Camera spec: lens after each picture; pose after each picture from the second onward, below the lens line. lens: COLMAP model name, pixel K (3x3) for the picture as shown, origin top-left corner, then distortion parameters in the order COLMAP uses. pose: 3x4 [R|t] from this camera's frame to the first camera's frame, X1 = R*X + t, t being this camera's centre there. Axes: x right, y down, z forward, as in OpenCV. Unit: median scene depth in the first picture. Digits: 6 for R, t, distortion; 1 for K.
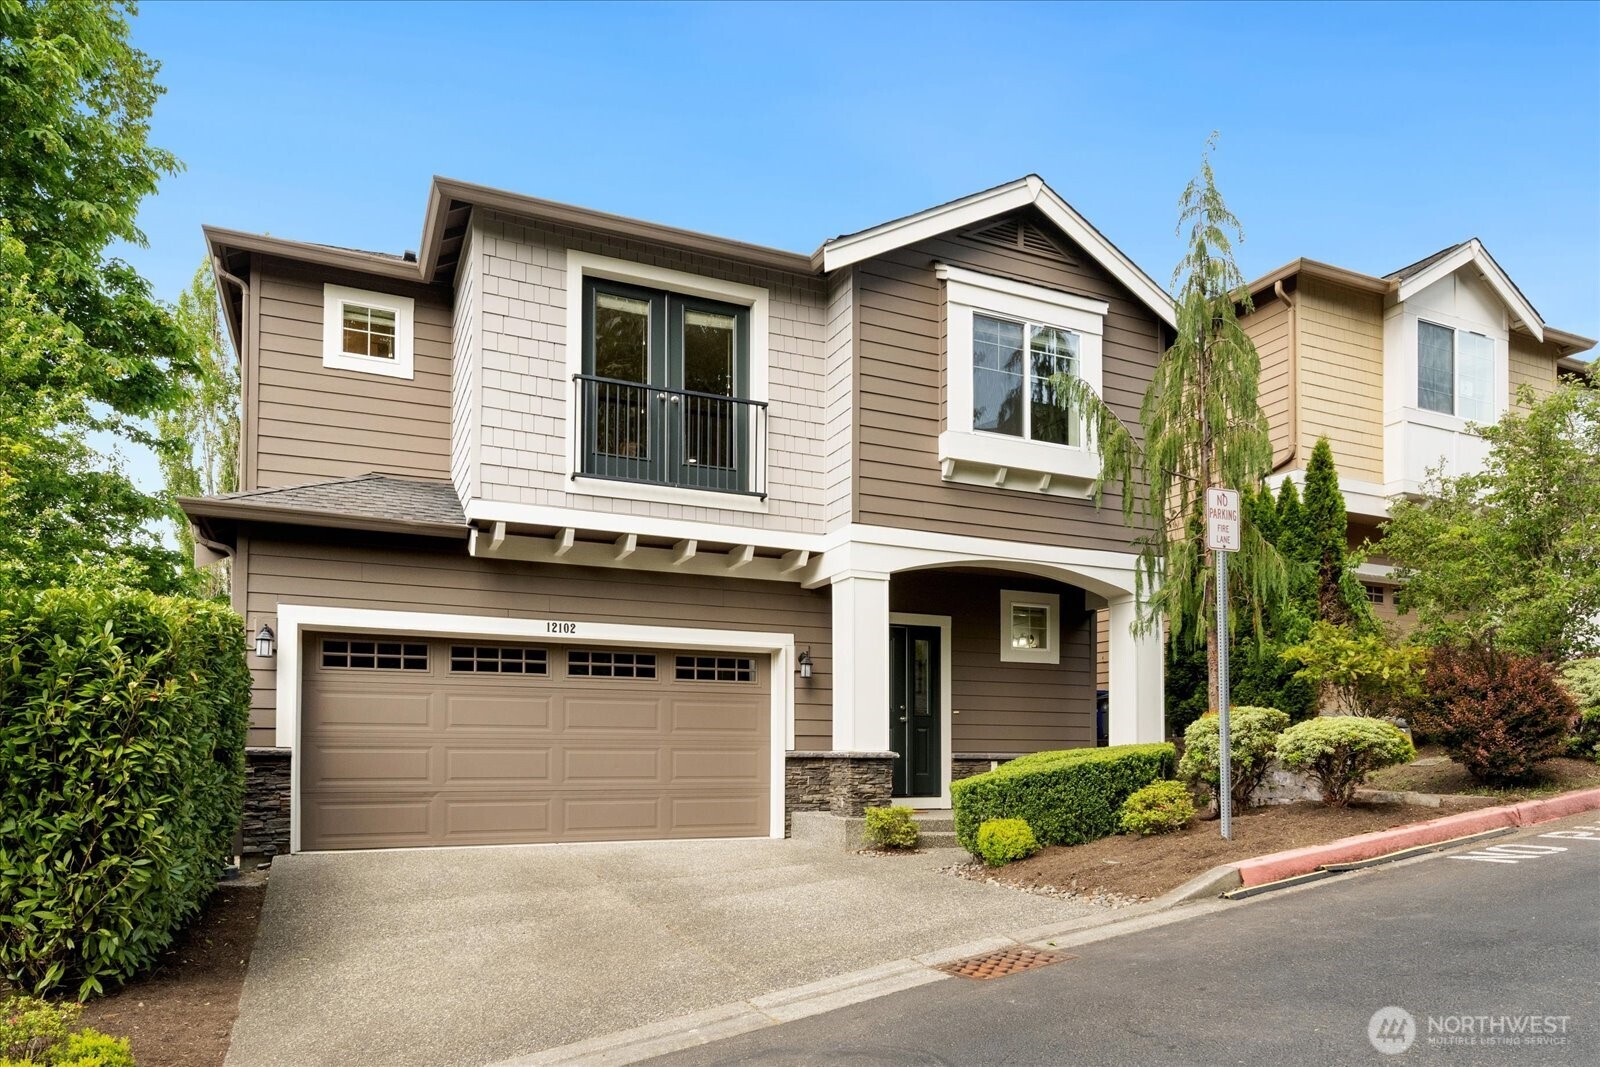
lens RADIAL K [[1143.9, 0, 759.0], [0, 1143.9, 628.4], [0, 0, 1]] dist [-0.001923, -0.000138]
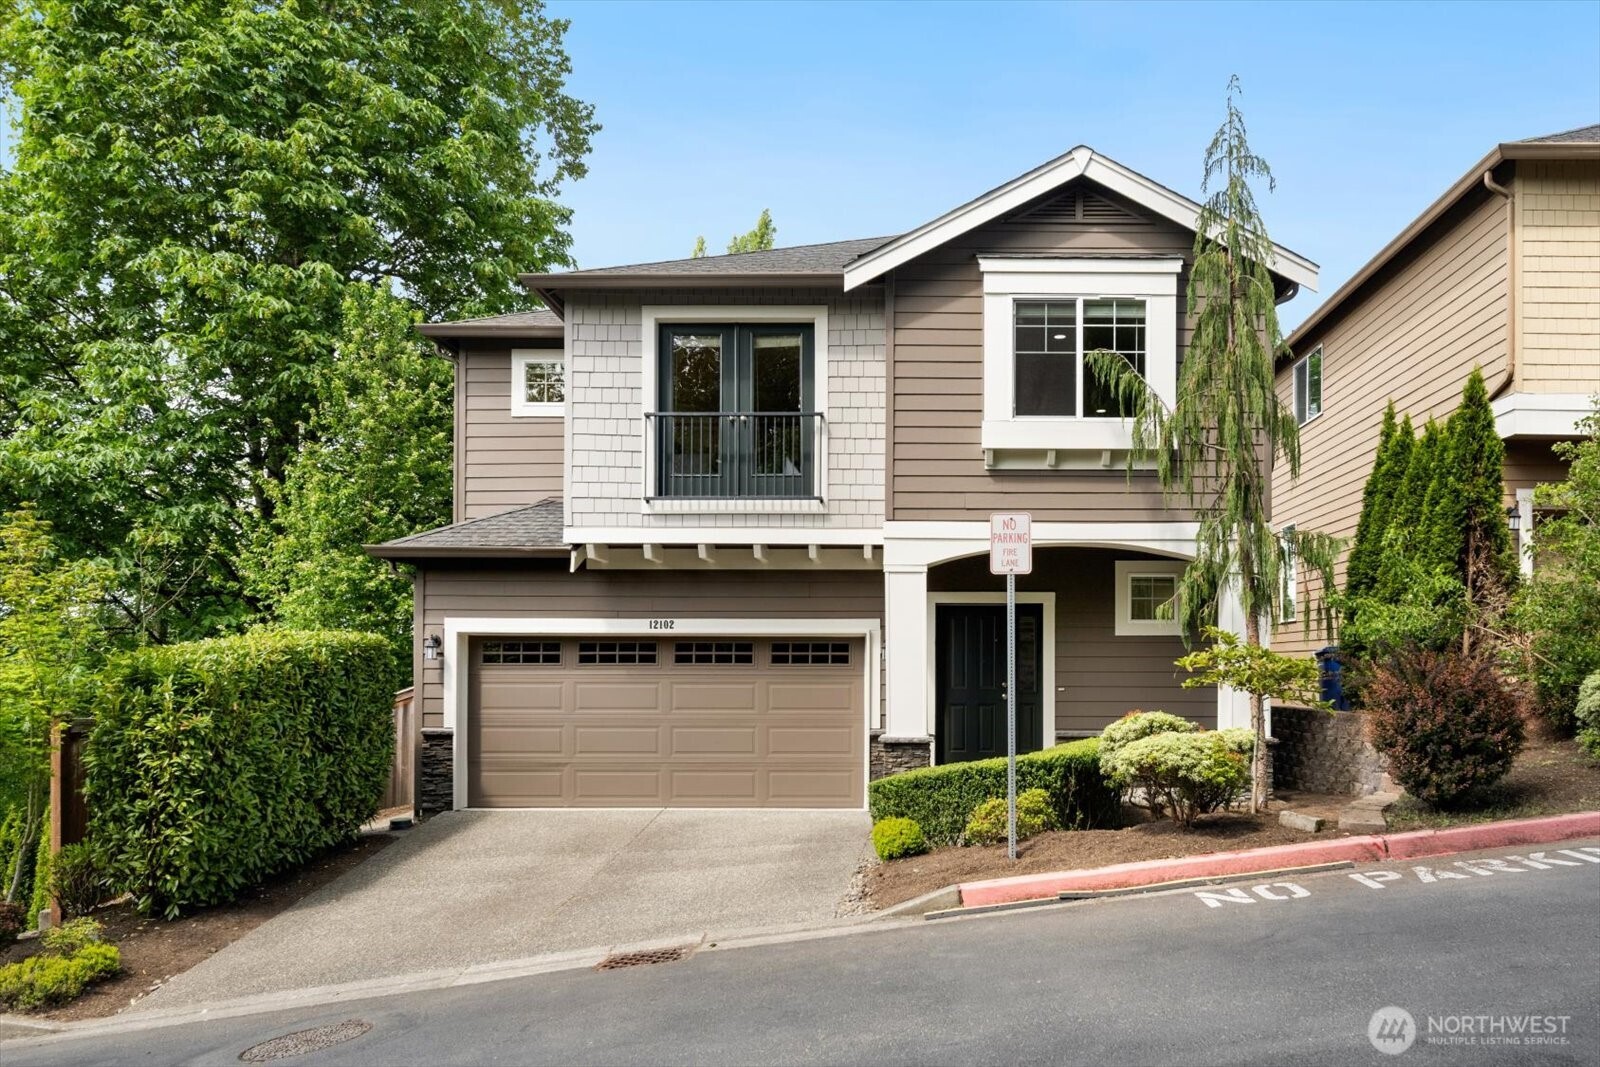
lens RADIAL K [[1194.1, 0, 815.3], [0, 1194.1, 535.1], [0, 0, 1]] dist [-0.007003, 0.004952]
pose [[0.892913, -0.052938, -0.447105, 0.511607], [0.055625, 0.998426, -0.007126, -0.073614], [0.446779, -0.018507, 0.894453, -0.026265]]
